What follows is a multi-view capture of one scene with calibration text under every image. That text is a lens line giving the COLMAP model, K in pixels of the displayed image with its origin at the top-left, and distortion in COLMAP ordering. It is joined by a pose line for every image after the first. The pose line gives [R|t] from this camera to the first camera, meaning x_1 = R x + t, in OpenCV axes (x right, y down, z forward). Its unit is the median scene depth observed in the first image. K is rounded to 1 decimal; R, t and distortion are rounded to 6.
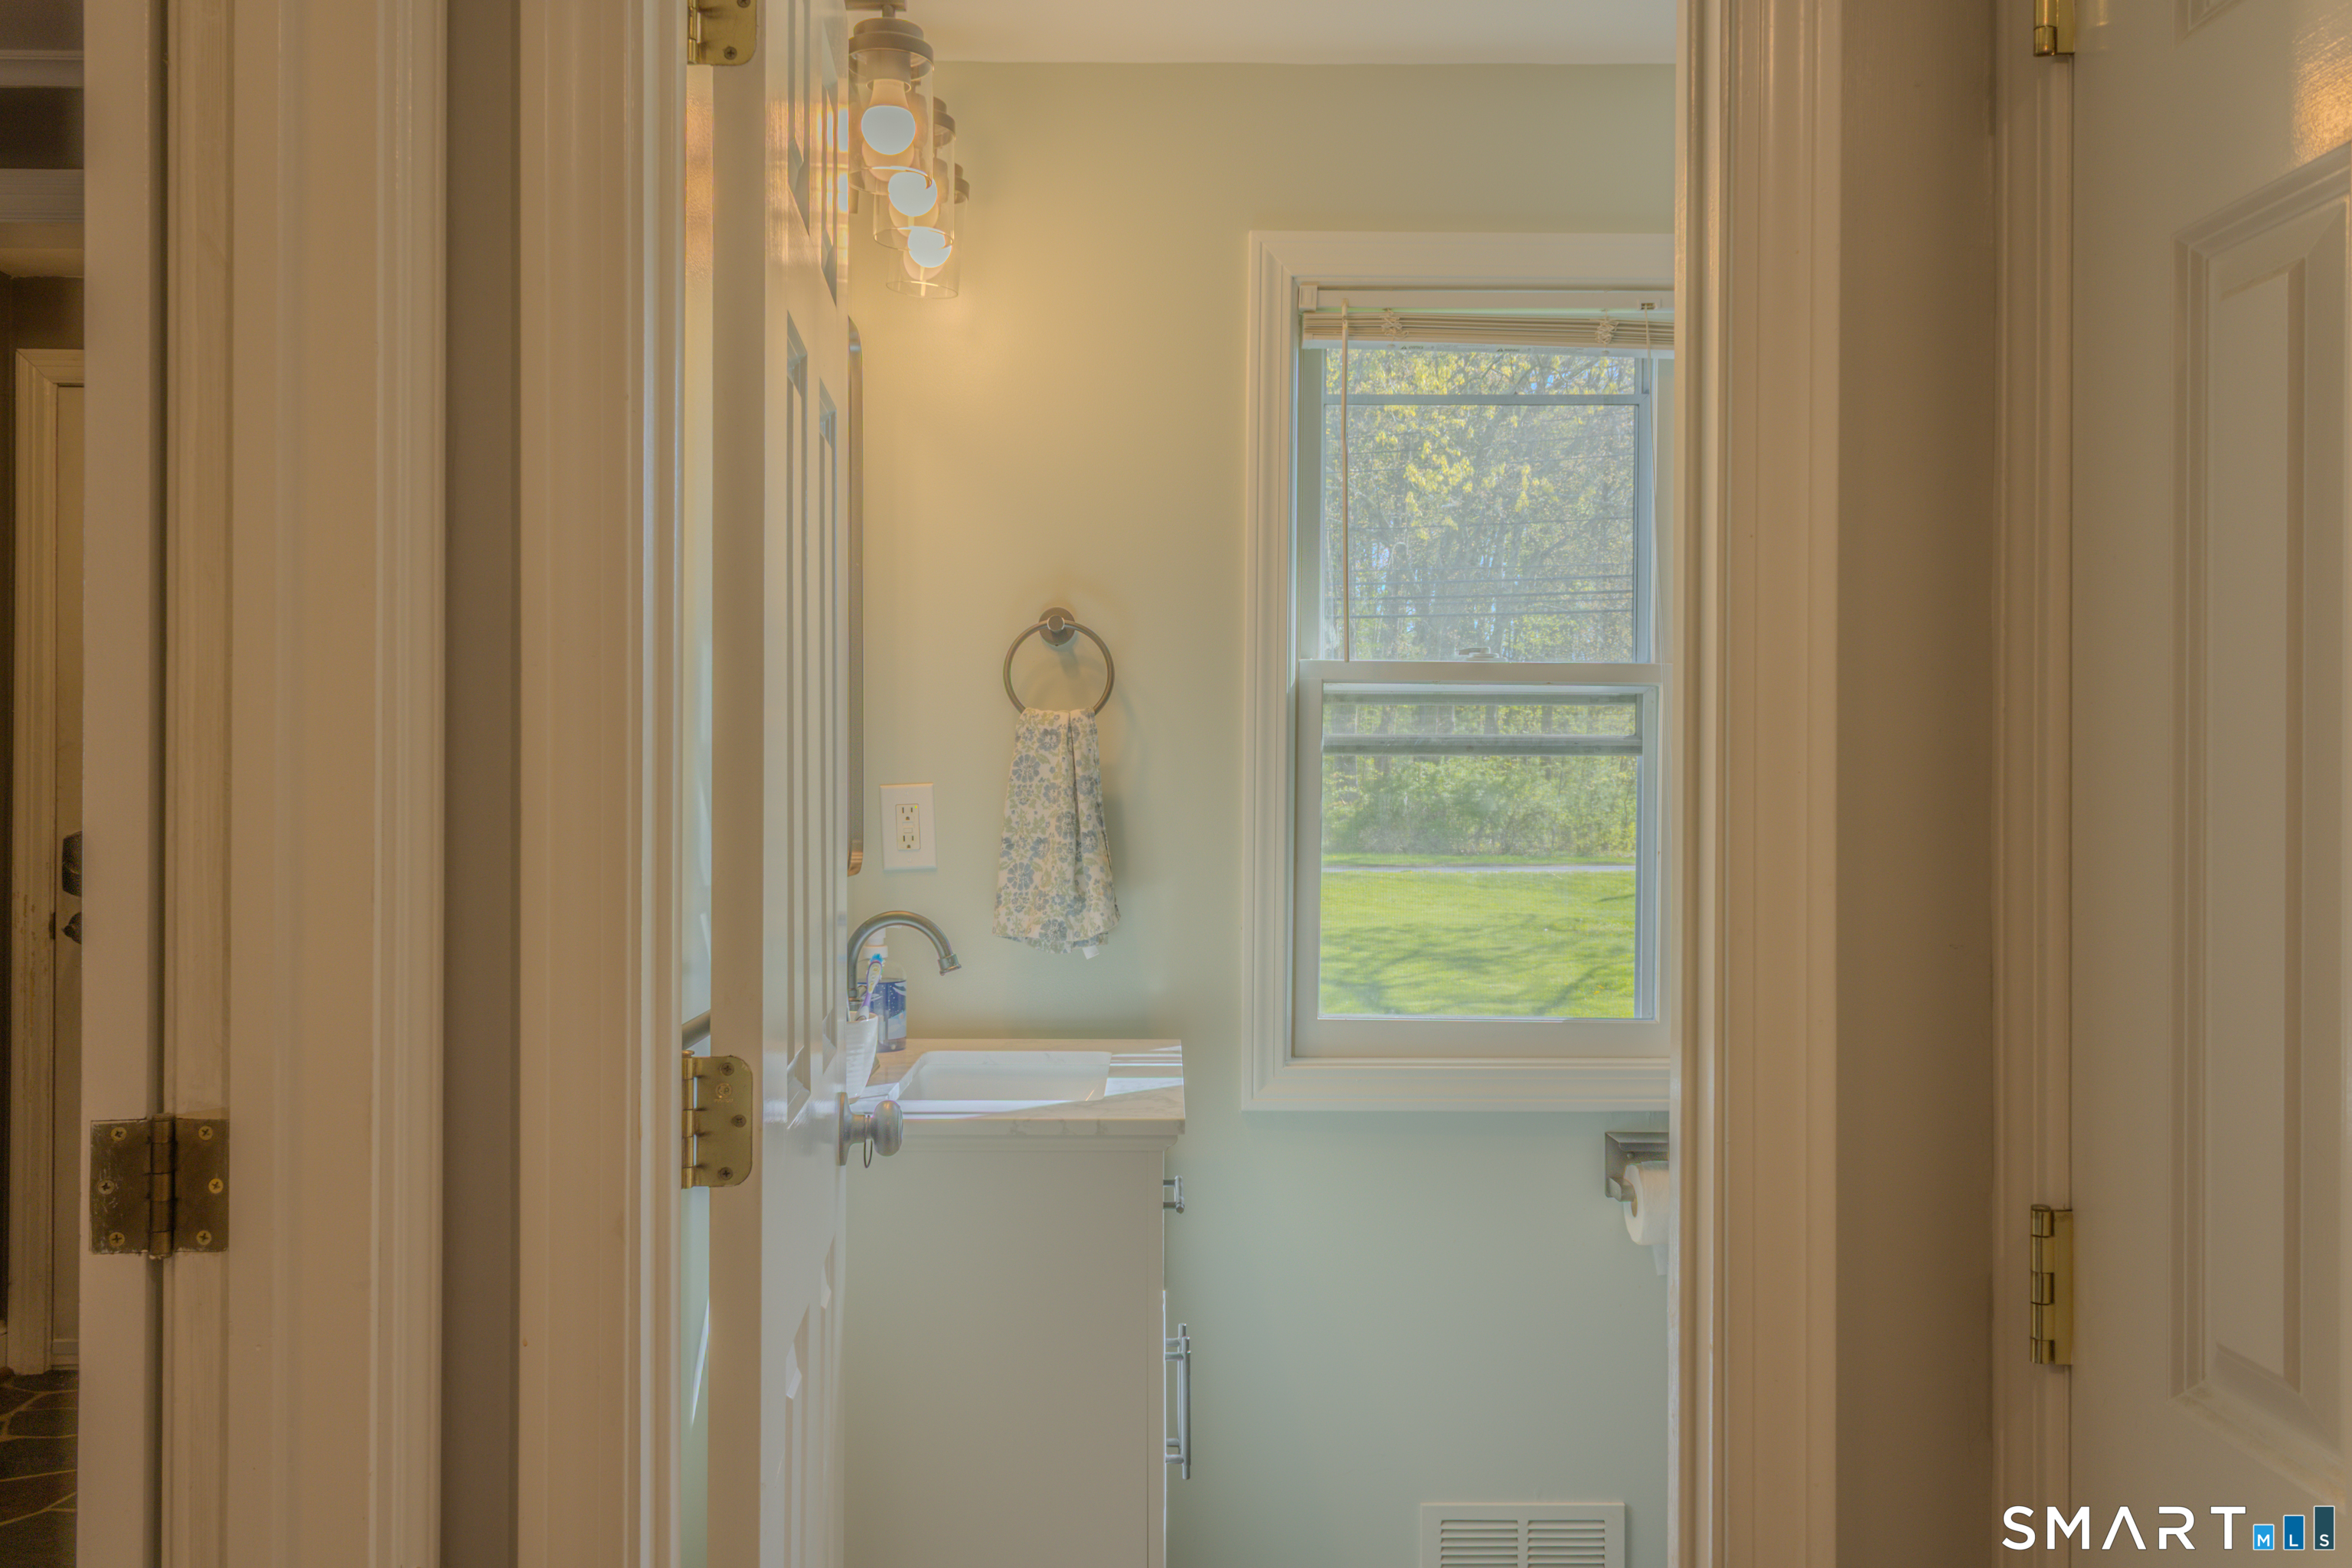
lens RADIAL K [[1894.9, 0, 1185.1], [0, 1894.9, 784.1], [0, 0, 1]] dist [0.012237, -0.011749]
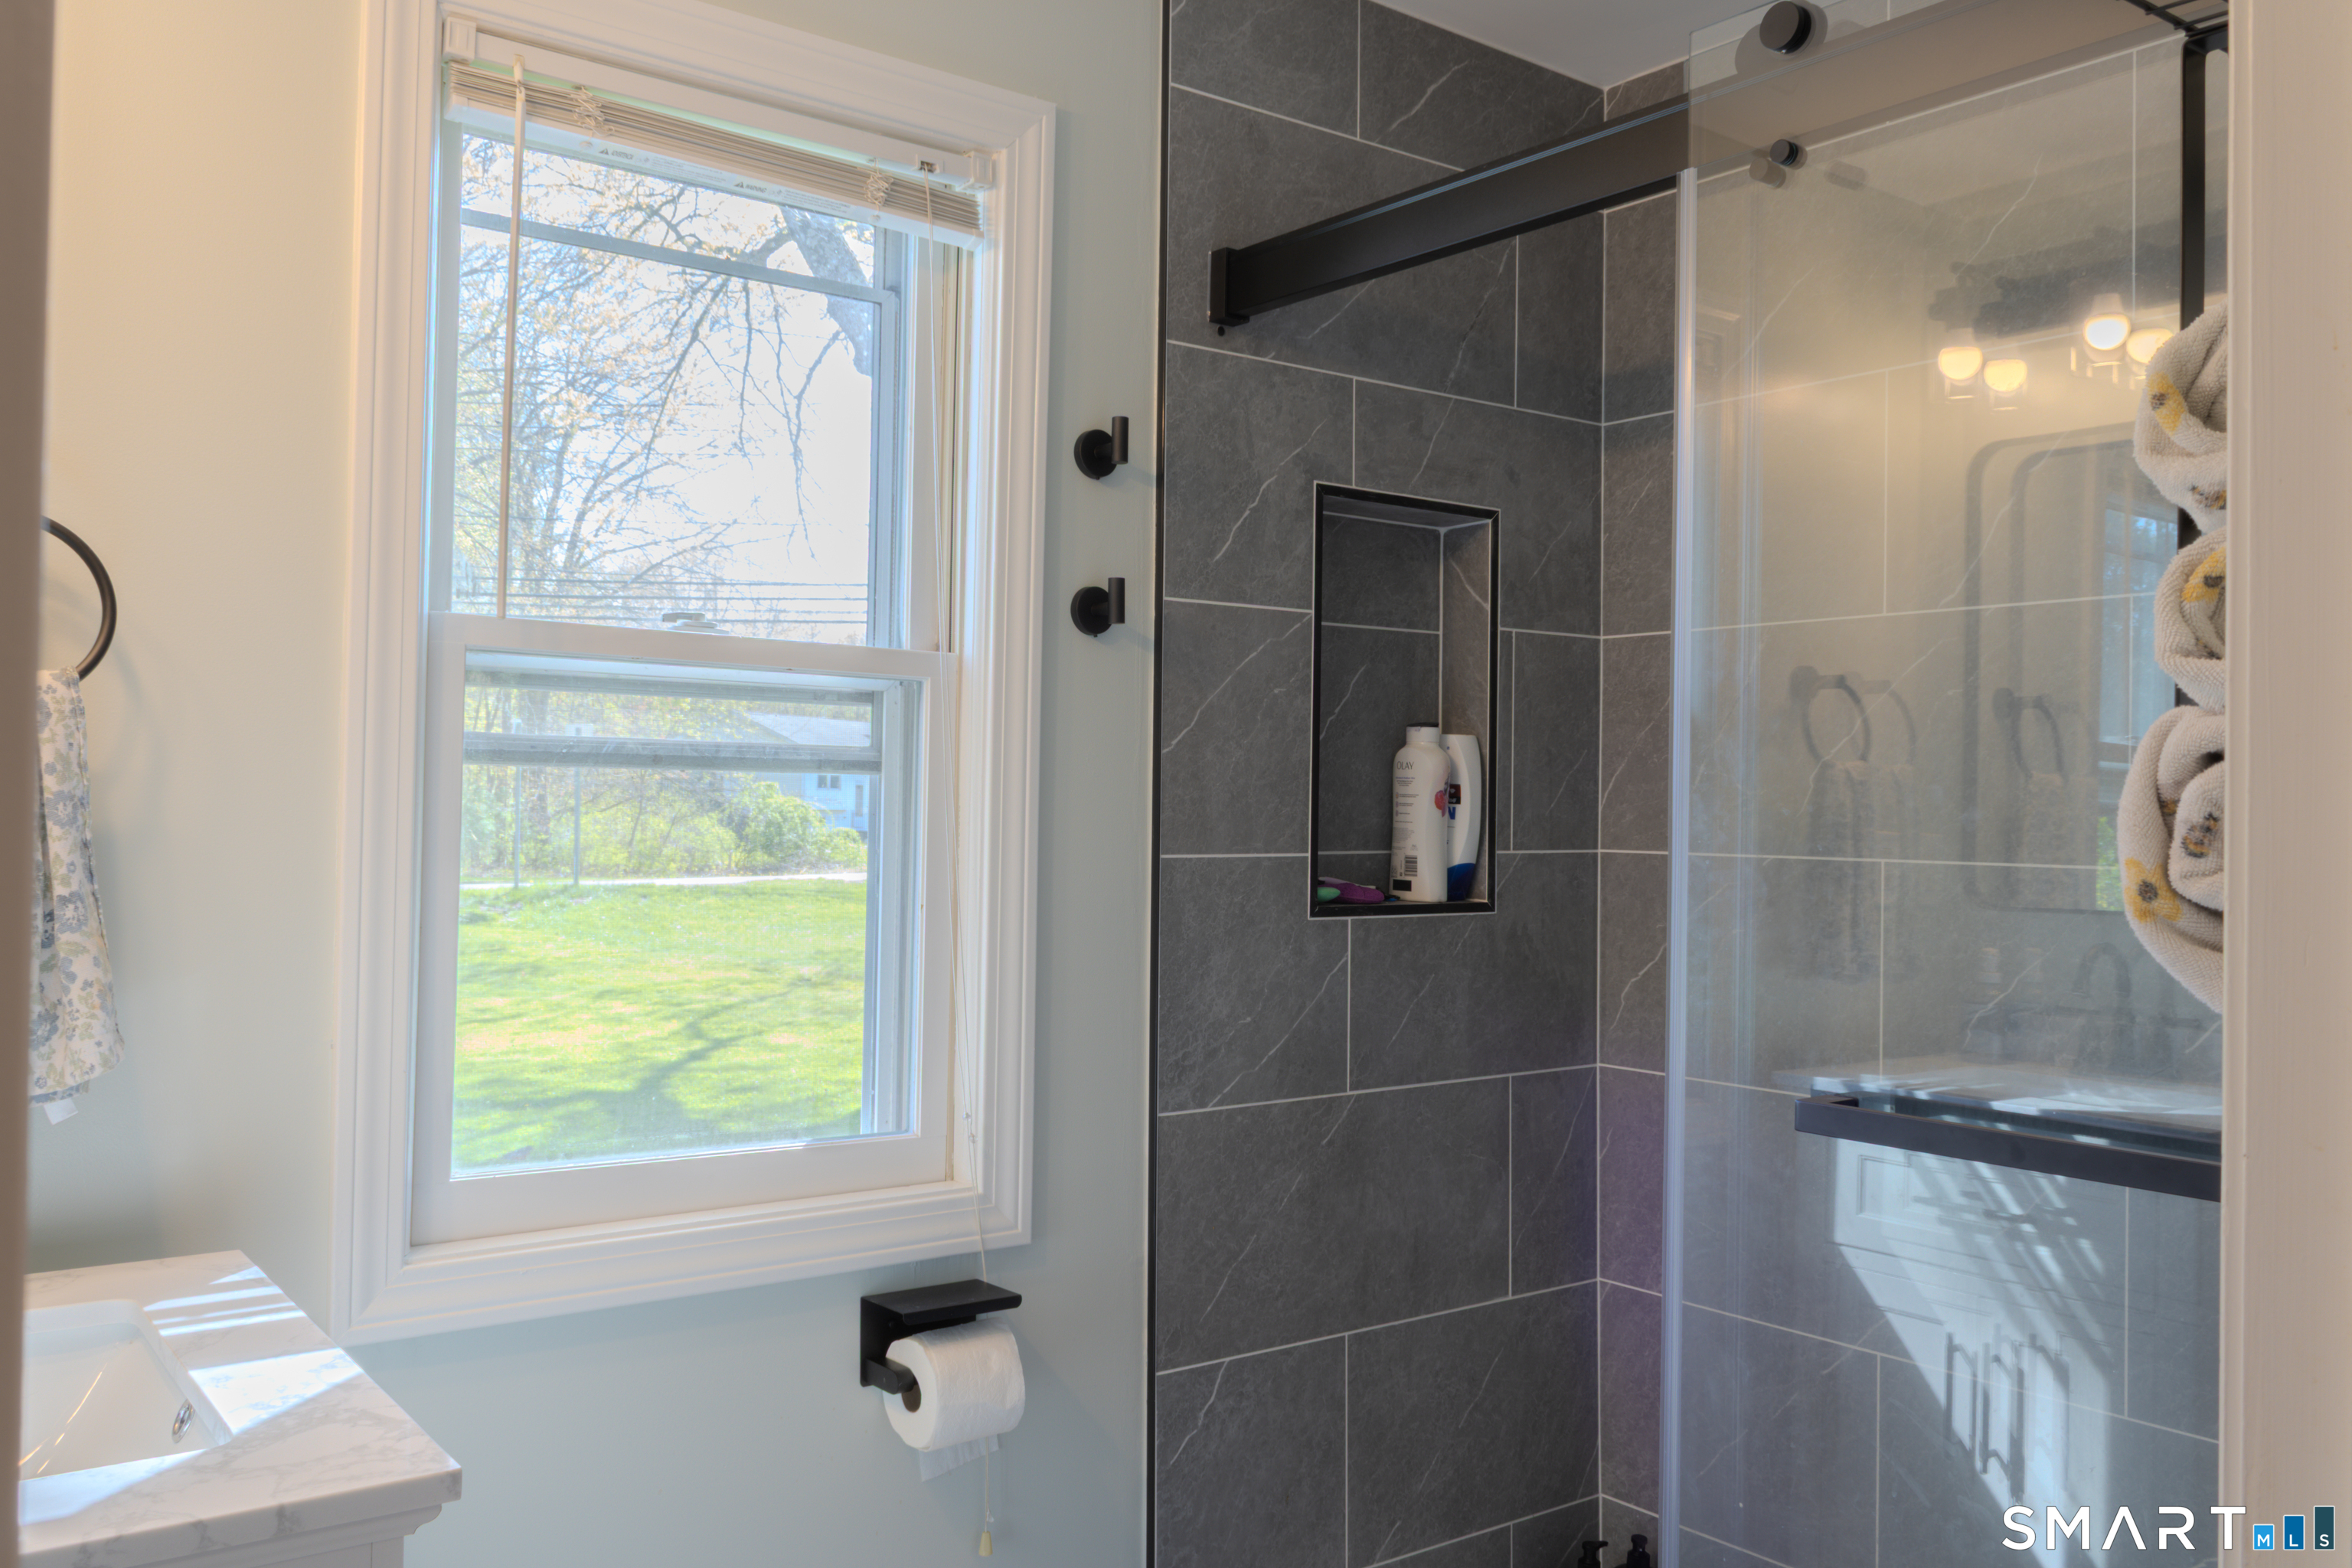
lens RADIAL K [[1894.9, 0, 1163.8], [0, 1894.9, 779.5], [0, 0, 1]] dist [0.012237, -0.011749]
pose [[0.805978, 0.018652, 0.591652, -0.116152], [-0.012385, 0.999816, -0.014649, -0.003629], [-0.591816, 0.004479, 0.806060, 0.353178]]
